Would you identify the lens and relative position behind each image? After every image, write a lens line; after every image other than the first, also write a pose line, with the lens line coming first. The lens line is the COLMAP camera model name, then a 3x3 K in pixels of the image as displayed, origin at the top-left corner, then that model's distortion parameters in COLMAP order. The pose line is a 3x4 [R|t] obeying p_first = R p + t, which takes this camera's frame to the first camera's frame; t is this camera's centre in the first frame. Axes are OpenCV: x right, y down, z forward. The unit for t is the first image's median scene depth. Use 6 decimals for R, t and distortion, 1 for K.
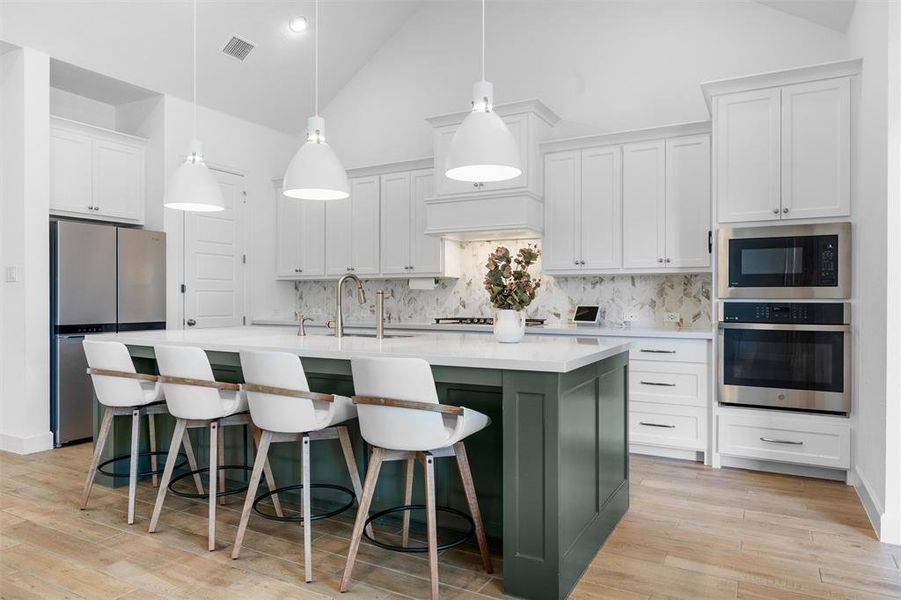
lens RADIAL K [[576.5, 0, 451.8], [0, 576.5, 301.7], [0, 0, 1]] dist [0.003418, 0.001480]
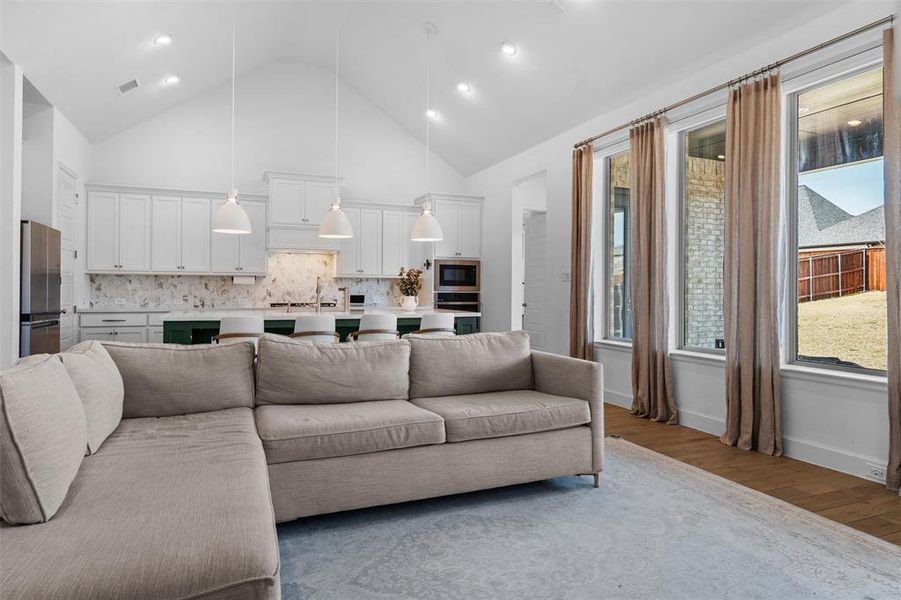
lens RADIAL K [[540.0, 0, 448.6], [0, 540.0, 296.6], [0, 0, 1]] dist [0.003971, 0.000908]
pose [[0.622158, -0.006072, 0.782868, -0.874593], [0.002165, 0.999979, 0.006035, 0.003018], [-0.782889, -0.002060, 0.622158, -0.248932]]
